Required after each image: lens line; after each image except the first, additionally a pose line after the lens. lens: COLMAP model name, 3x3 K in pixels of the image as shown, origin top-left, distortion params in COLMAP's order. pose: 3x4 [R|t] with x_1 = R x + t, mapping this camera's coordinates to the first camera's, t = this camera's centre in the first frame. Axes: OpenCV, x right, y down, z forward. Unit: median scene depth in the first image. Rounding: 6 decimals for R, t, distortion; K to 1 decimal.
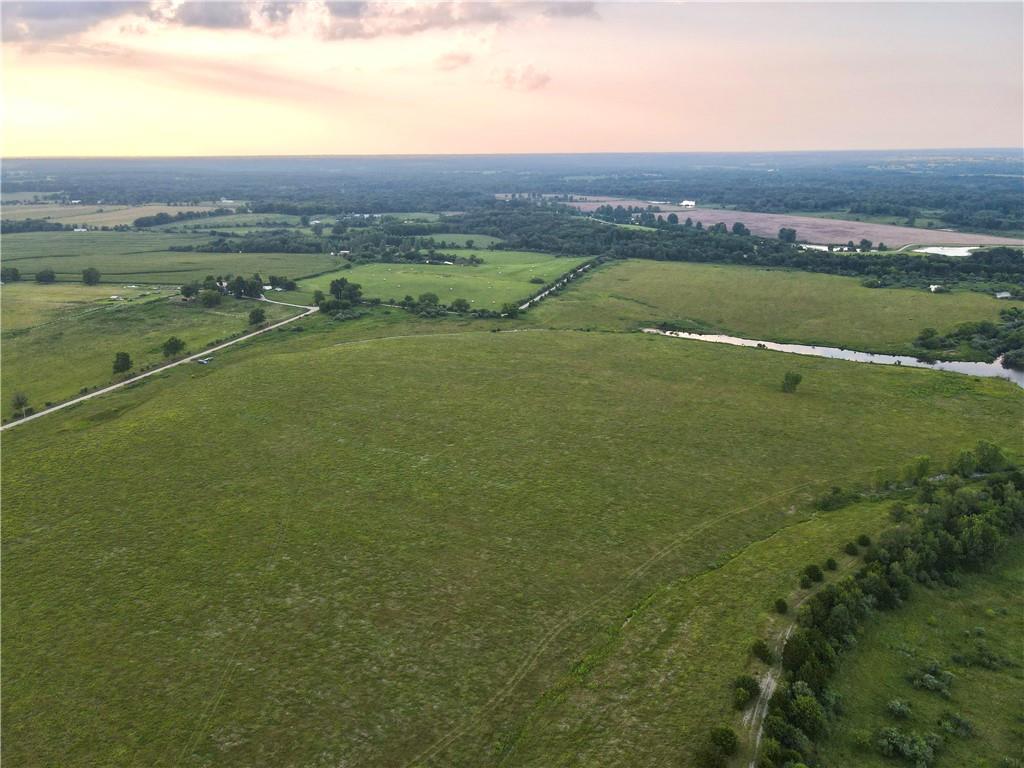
lens RADIAL K [[747.5, 0, 512.0], [0, 747.5, 384.0], [0, 0, 1]] dist [0.021622, -0.005498]
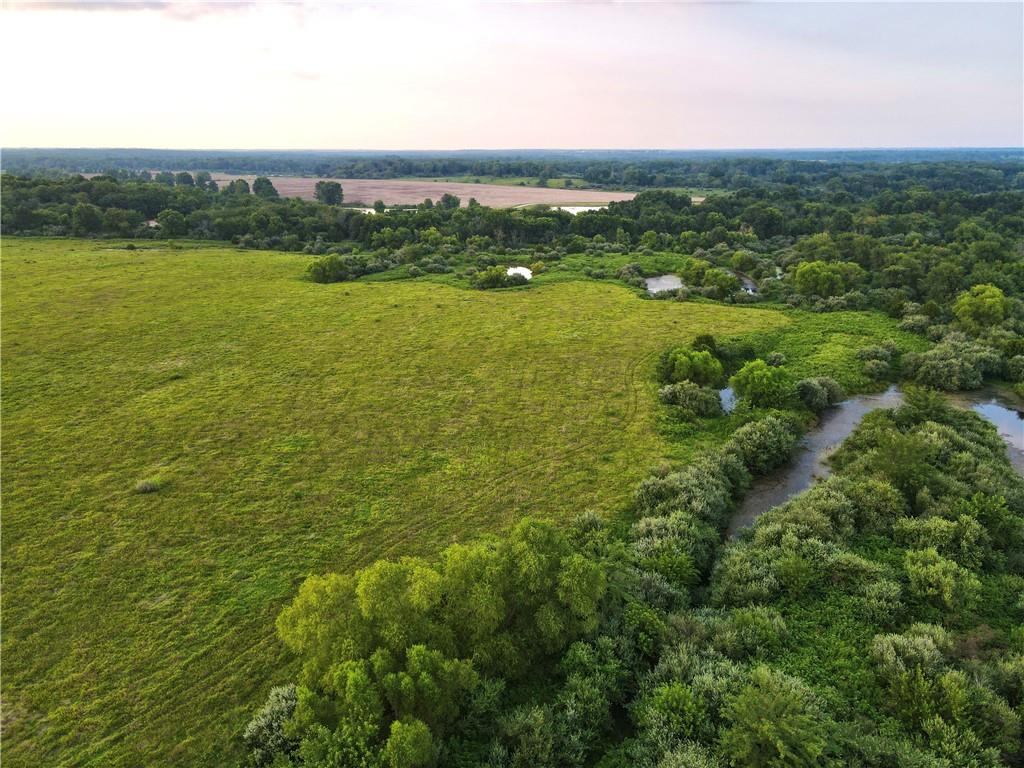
lens RADIAL K [[747.5, 0, 512.0], [0, 747.5, 384.0], [0, 0, 1]] dist [0.021622, -0.005498]
pose [[0.931024, -0.101691, 0.350503, 0.324087], [0.102274, 0.994613, 0.016900, -0.060094], [-0.350333, 0.020113, 0.936409, 0.494384]]
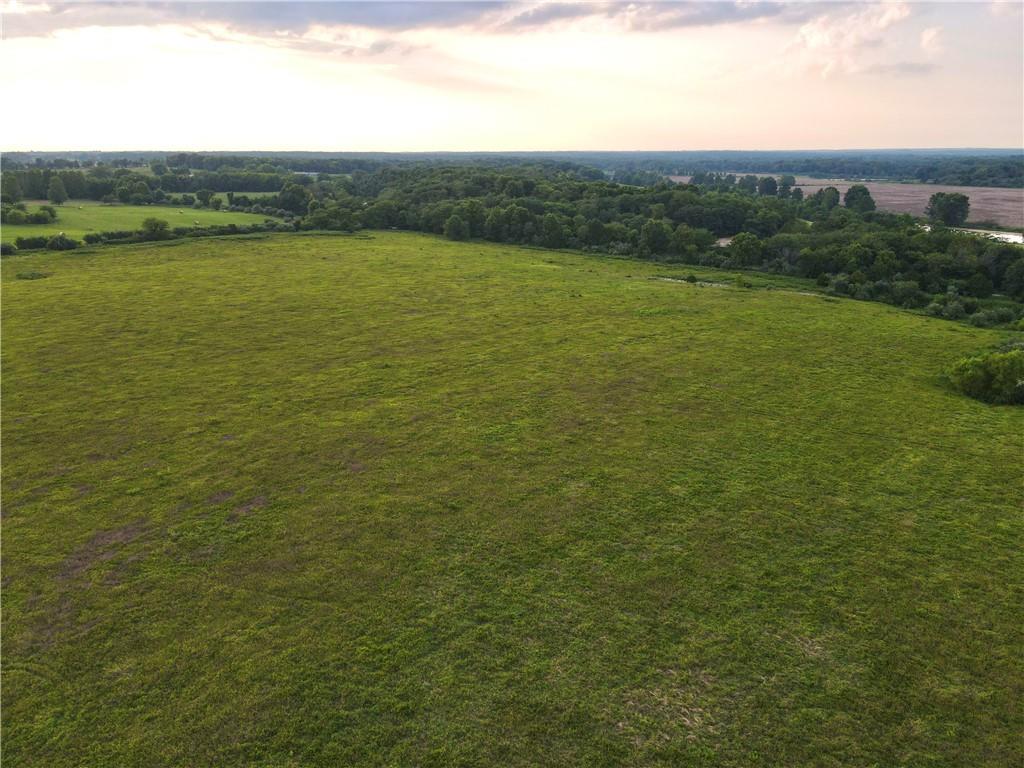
lens RADIAL K [[747.5, 0, 512.0], [0, 747.5, 384.0], [0, 0, 1]] dist [0.021622, -0.005498]
pose [[0.942865, 0.101384, -0.317374, 0.318350], [-0.101647, 0.994695, 0.015775, -0.091229], [0.317290, 0.017386, 0.948169, 0.586928]]
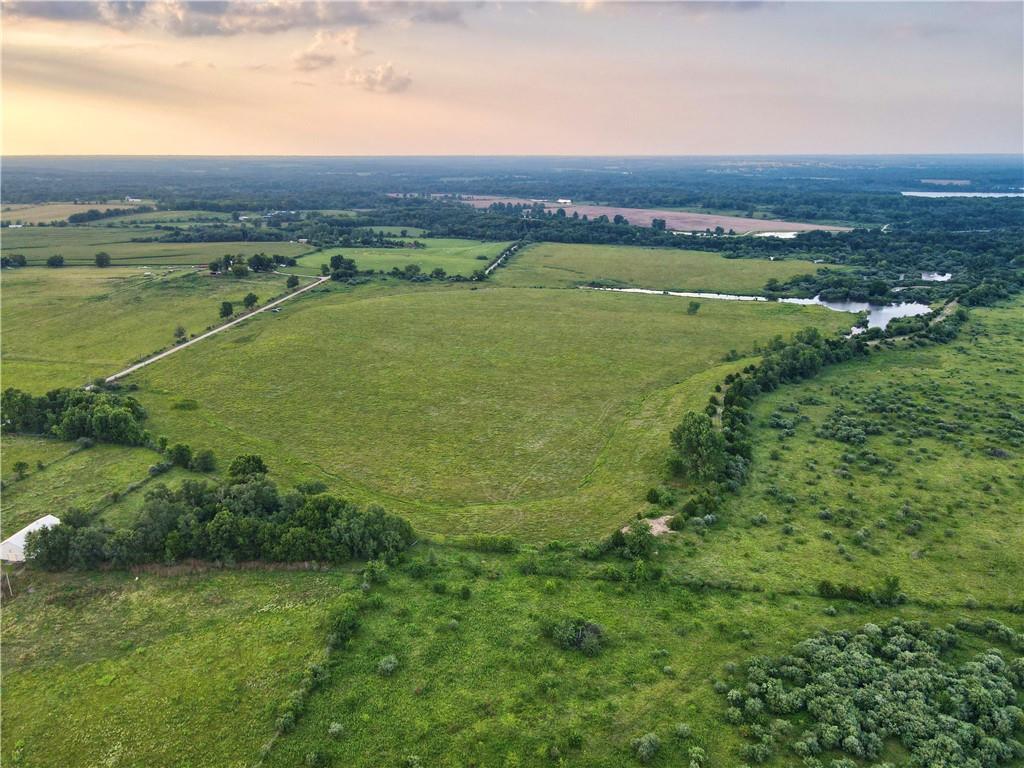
lens RADIAL K [[736.6, 0, 512.8], [0, 736.6, 412.6], [0, 0, 1]] dist [0.000383, 0.026873]
pose [[0.982845, -0.054942, 0.176060, -0.109258], [0.048509, 0.997996, 0.040639, 0.054451], [-0.177939, -0.031401, 0.983540, -0.170811]]
